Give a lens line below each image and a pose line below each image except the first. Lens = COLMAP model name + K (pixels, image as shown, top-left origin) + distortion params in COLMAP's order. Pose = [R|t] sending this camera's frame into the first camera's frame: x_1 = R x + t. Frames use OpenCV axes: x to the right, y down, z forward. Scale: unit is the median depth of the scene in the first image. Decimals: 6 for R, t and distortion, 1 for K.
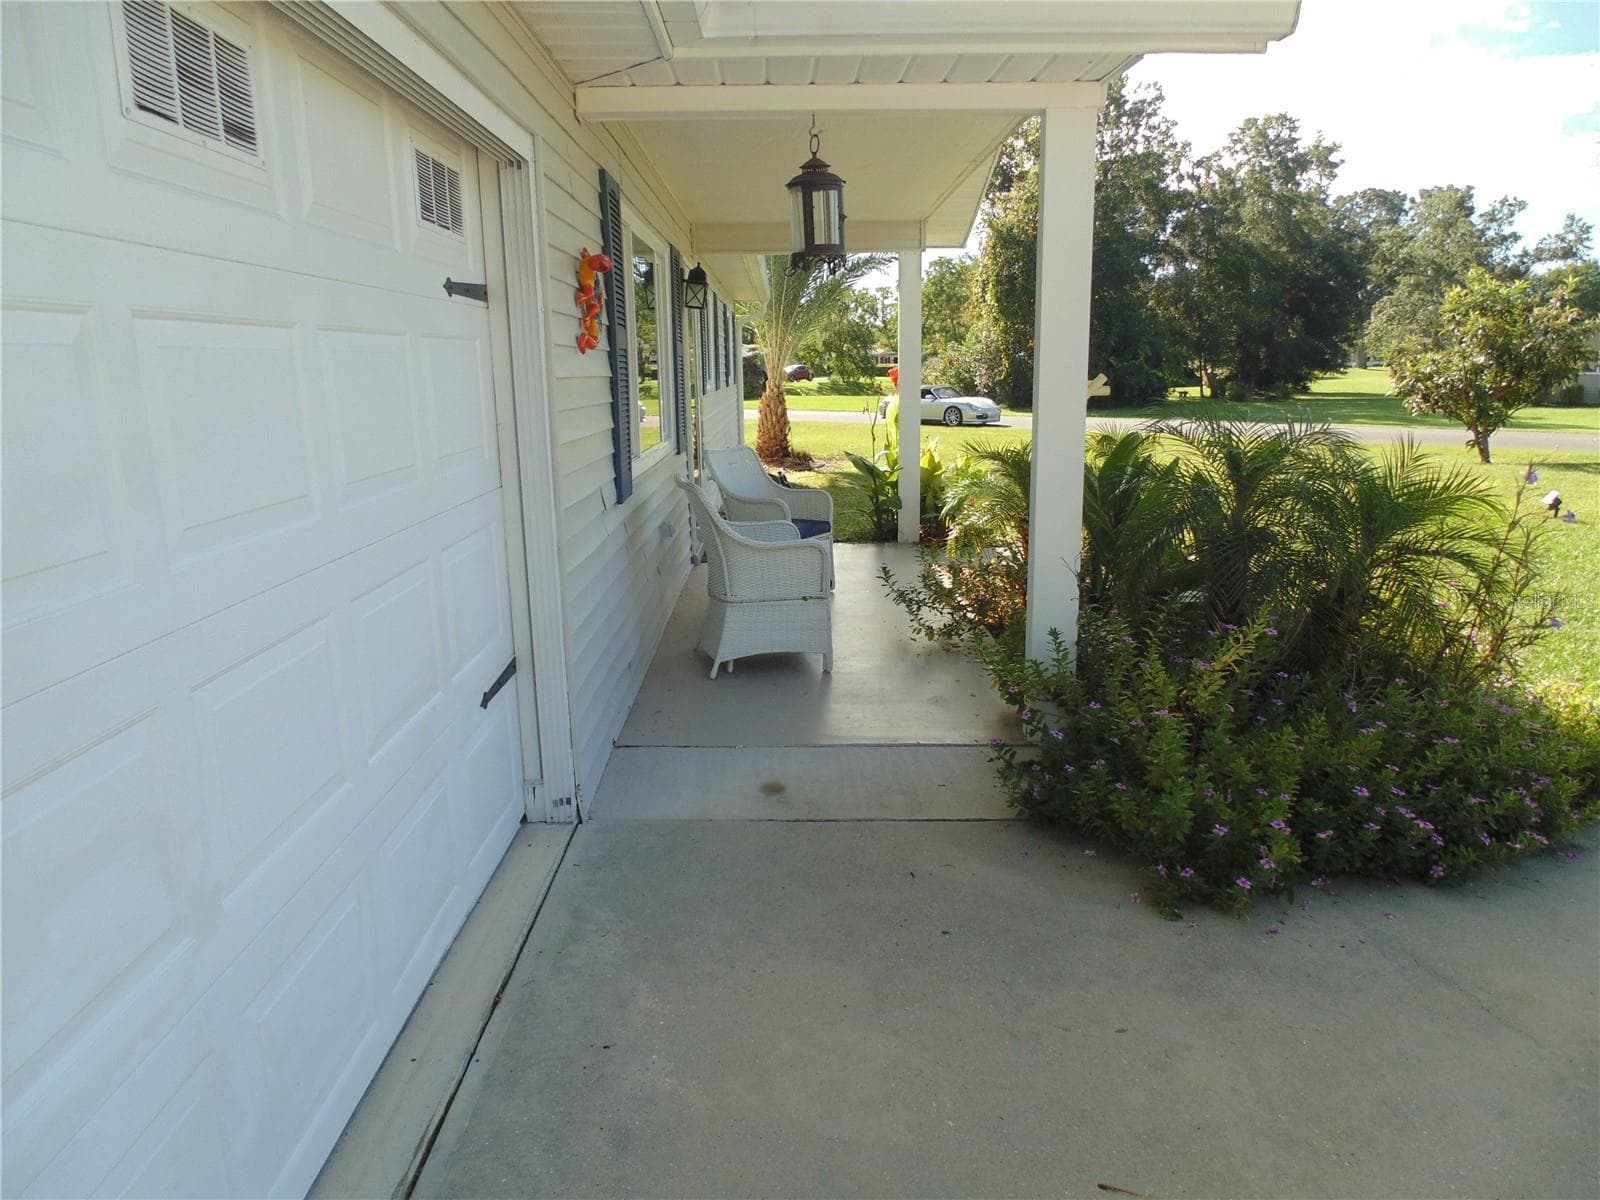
lens RADIAL K [[1260.1, 0, 807.8], [0, 1260.1, 607.1], [0, 0, 1]] dist [-0.036714, -0.001729]
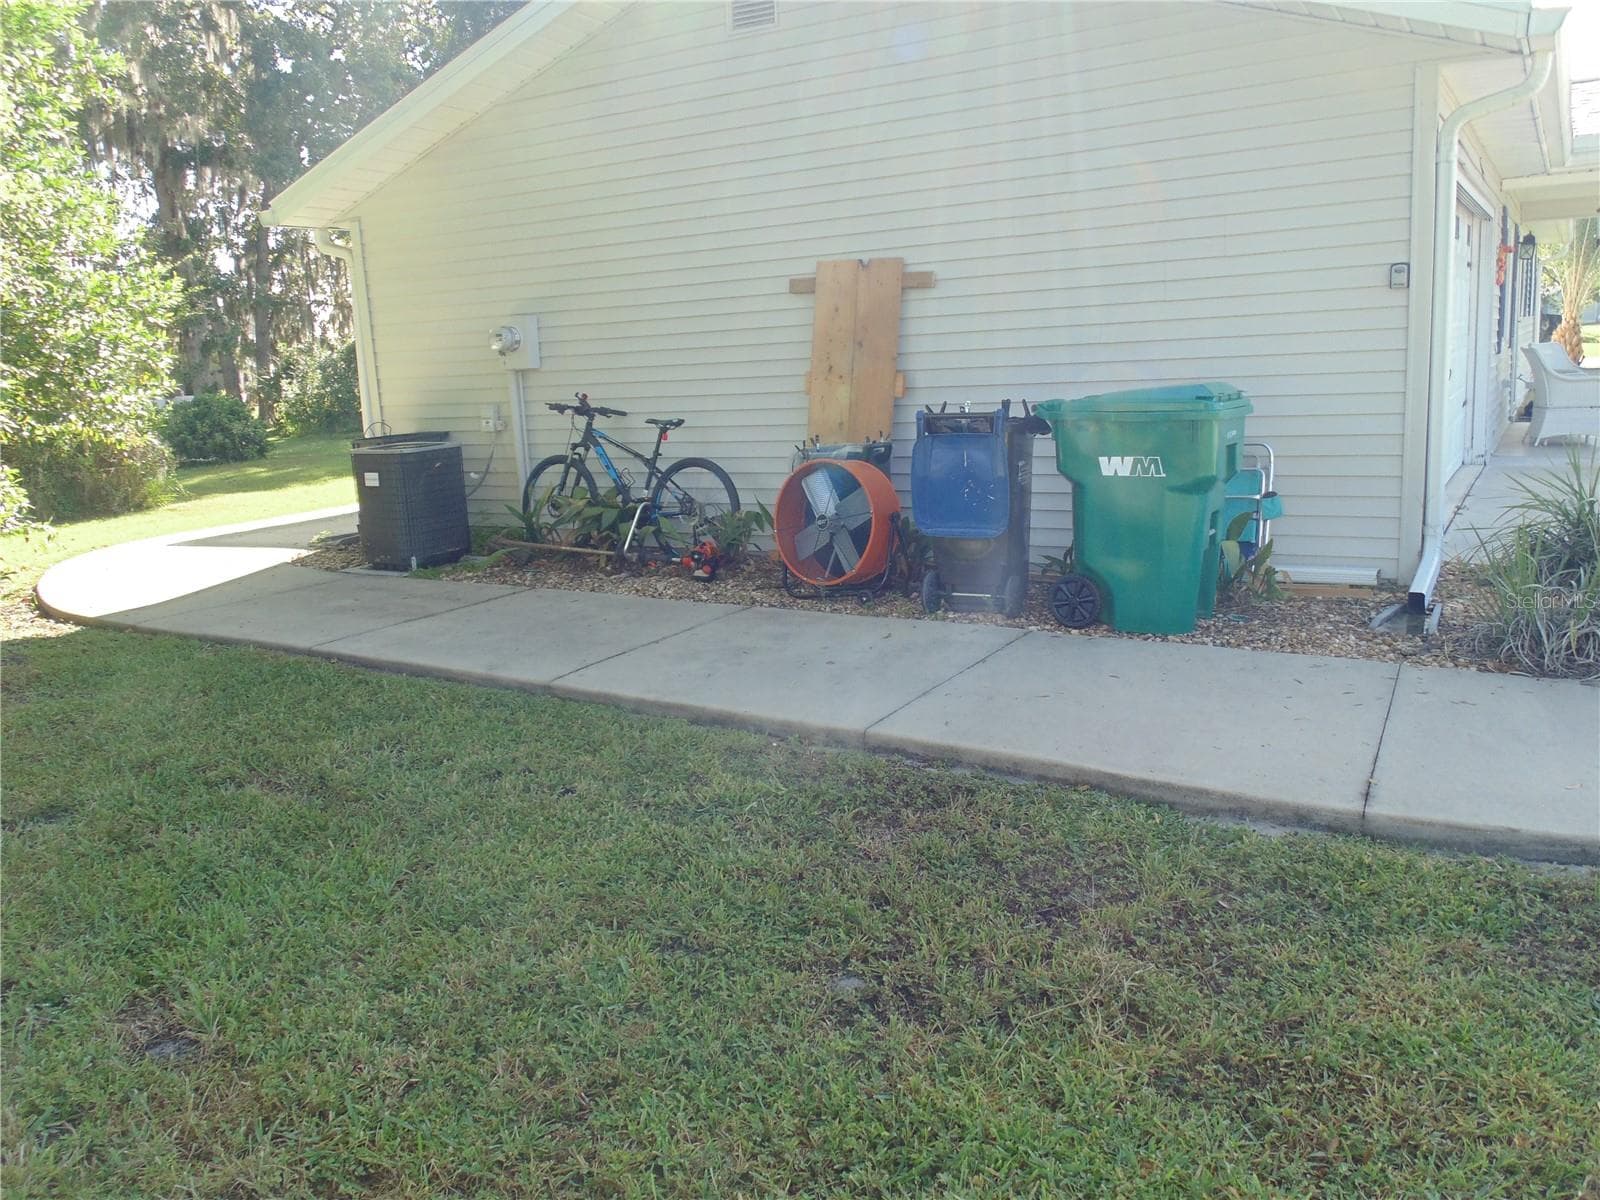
lens RADIAL K [[1266.6, 0, 800.0], [0, 1266.6, 600.0], [0, 0, 1]] dist [-0.027649, -0.005204]
pose [[0.843504, 0.058328, -0.533947, 0.018469], [-0.046453, 0.998284, 0.035668, 0.336528], [0.535111, -0.005282, 0.844765, -1.547391]]
